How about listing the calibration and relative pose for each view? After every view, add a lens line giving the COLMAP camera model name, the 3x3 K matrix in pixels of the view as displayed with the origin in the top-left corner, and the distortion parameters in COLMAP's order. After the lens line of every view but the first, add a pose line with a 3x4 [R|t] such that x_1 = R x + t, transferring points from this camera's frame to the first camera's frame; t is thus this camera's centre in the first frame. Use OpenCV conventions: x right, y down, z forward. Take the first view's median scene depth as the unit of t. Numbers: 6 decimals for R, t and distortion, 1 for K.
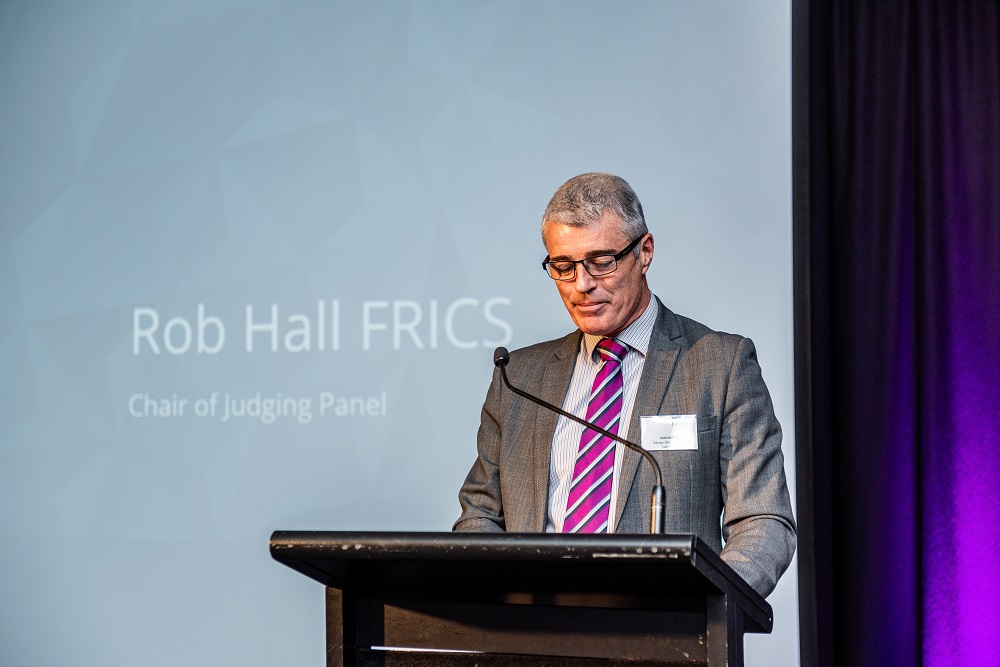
lens RADIAL K [[2033.3, 0, 499.9], [0, 2033.3, 337.5], [0, 0, 1]] dist [0.212278, 0.000000]
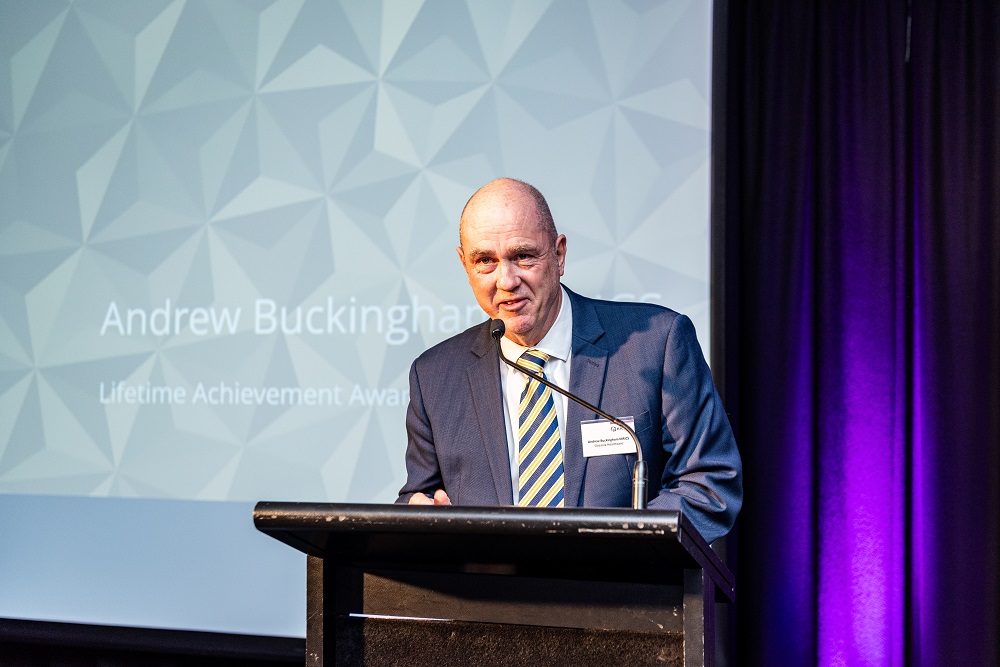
lens RADIAL K [[1592.3, 0, 506.5], [0, 1592.3, 327.3], [0, 0, 1]] dist [0.156124, 0.000000]
pose [[0.998664, 0.015271, 0.049366, -0.026786], [-0.014942, 0.999864, -0.007030, 0.011444], [-0.049467, 0.006283, 0.998756, 0.191224]]
